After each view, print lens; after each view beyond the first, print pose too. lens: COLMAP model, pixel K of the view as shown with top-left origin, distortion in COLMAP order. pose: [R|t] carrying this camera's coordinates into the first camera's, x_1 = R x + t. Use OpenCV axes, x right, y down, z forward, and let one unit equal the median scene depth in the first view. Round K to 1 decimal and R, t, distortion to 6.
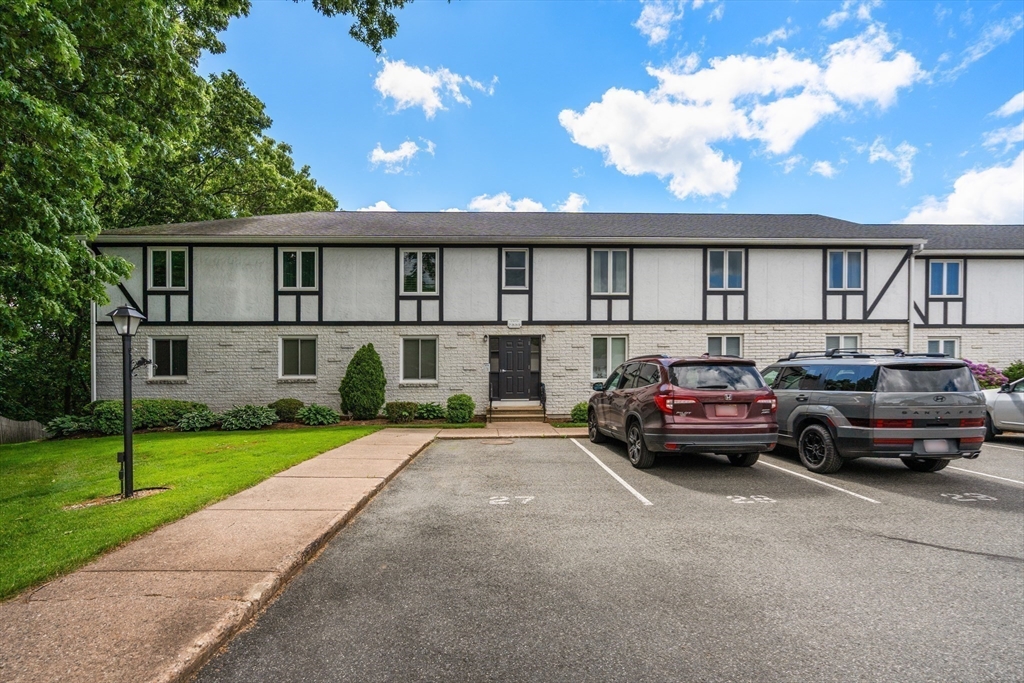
lens RADIAL K [[476.2, 0, 510.8], [0, 476.2, 383.9], [0, 0, 1]] dist [-0.000713, -0.000625]
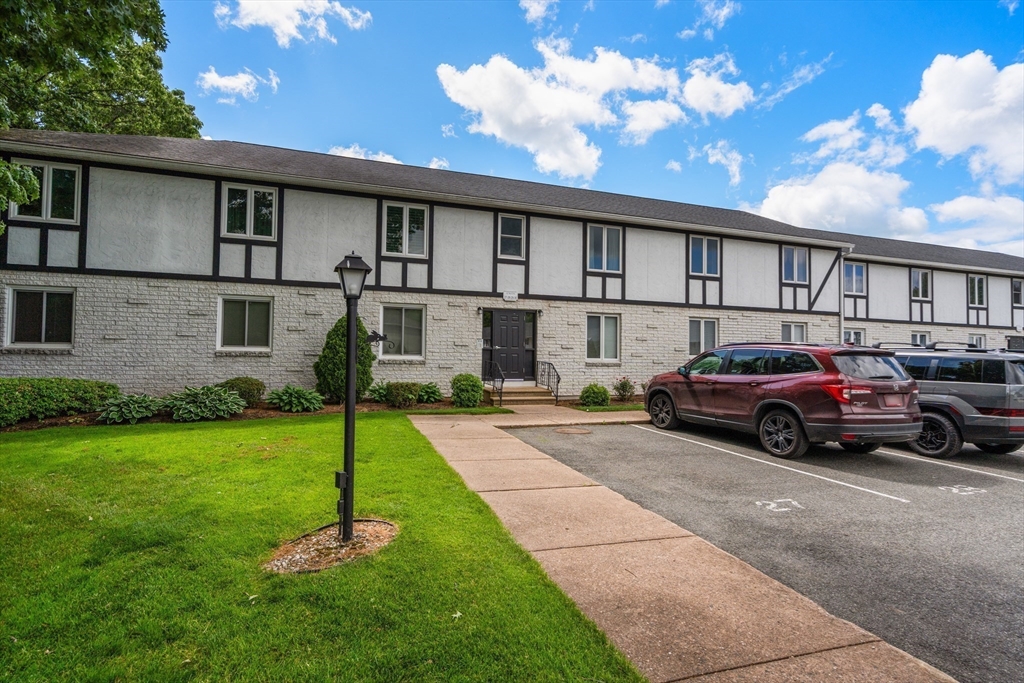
lens RADIAL K [[504.3, 0, 512.0], [0, 504.3, 341.5], [0, 0, 1]] dist [-0.002164, -0.000204]
pose [[0.952997, 0.028970, 0.301590, -0.278141], [-0.020491, 0.999302, -0.031241, -0.009861], [-0.302285, 0.023593, 0.952926, 0.079264]]
